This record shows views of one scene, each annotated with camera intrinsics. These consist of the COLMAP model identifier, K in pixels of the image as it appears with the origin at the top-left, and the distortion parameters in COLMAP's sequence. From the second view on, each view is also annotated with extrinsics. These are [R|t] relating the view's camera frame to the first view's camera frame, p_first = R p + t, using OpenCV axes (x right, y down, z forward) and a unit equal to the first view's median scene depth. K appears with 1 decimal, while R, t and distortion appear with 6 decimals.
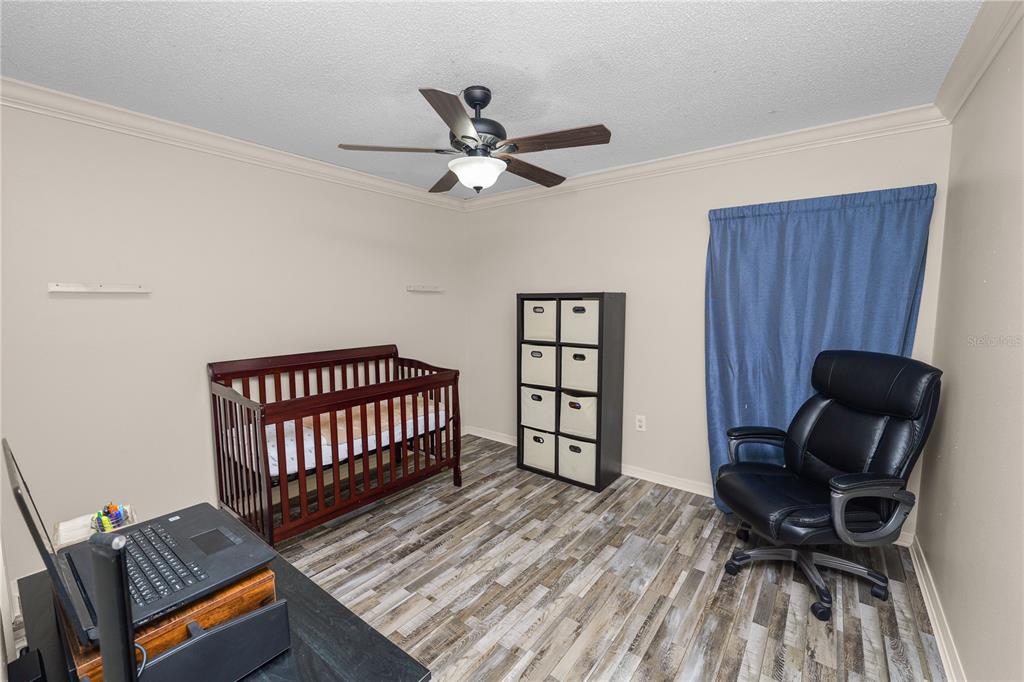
lens RADIAL K [[417.5, 0, 512.0], [0, 417.5, 341.4], [0, 0, 1]] dist [-0.011956, 0.000135]
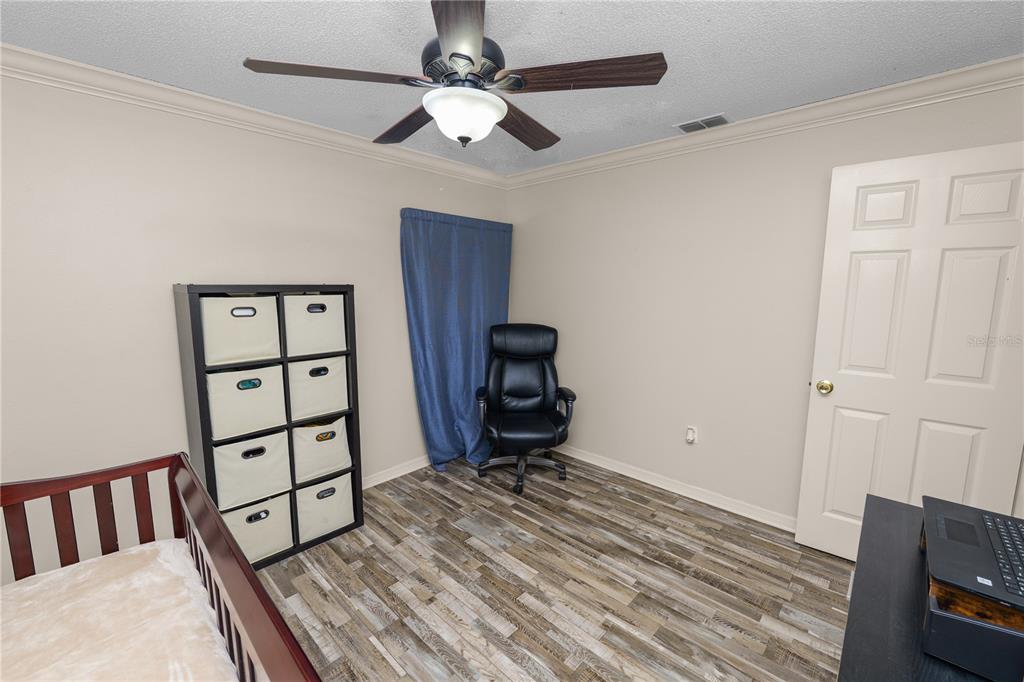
lens RADIAL K [[417.5, 0, 512.0], [0, 417.5, 341.4], [0, 0, 1]] dist [-0.011956, 0.000135]
pose [[0.102227, -0.136119, 0.985404, -0.653101], [0.094647, 0.987431, 0.126580, -0.095466], [-0.990248, 0.080325, 0.113826, 0.710954]]
